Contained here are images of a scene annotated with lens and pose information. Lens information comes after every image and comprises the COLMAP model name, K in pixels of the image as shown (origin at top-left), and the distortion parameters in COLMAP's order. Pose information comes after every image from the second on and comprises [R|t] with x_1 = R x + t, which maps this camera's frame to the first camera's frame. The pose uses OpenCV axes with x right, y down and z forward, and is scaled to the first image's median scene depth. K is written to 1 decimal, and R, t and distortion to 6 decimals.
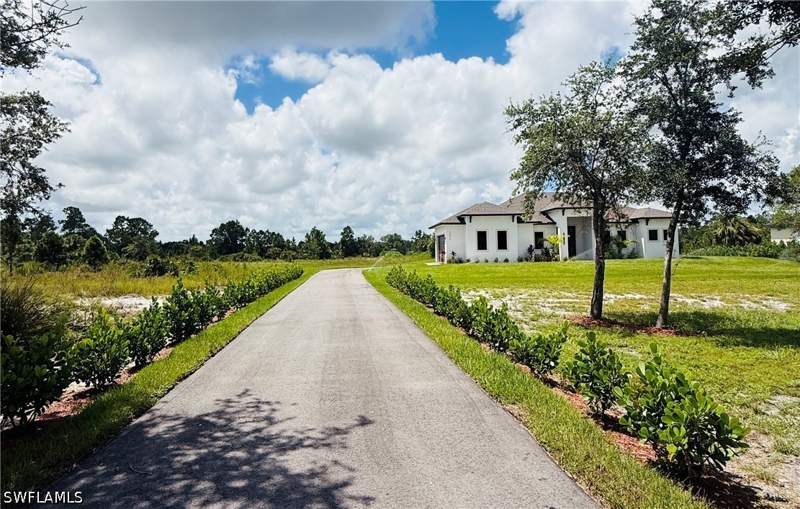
lens RADIAL K [[424.4, 0, 377.0], [0, 424.4, 209.8], [0, 0, 1]] dist [-0.000705, -0.000046]
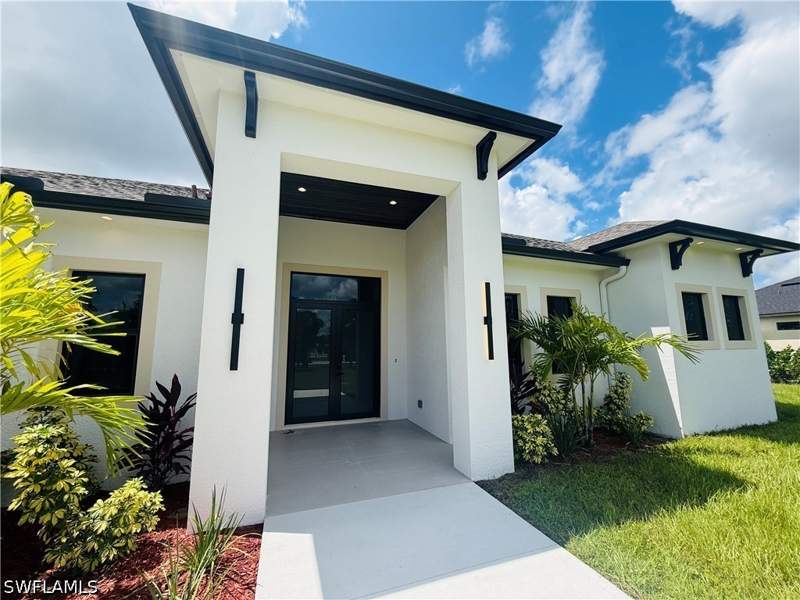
lens RADIAL K [[329.7, 0, 400.7], [0, 329.7, 302.6], [0, 0, 1]] dist [0.015776, 0.000373]
pose [[0.924450, 0.050855, 0.377898, 0.444257], [-0.029754, 0.997665, -0.061471, 0.067249], [-0.380142, 0.045583, 0.923804, 0.895874]]
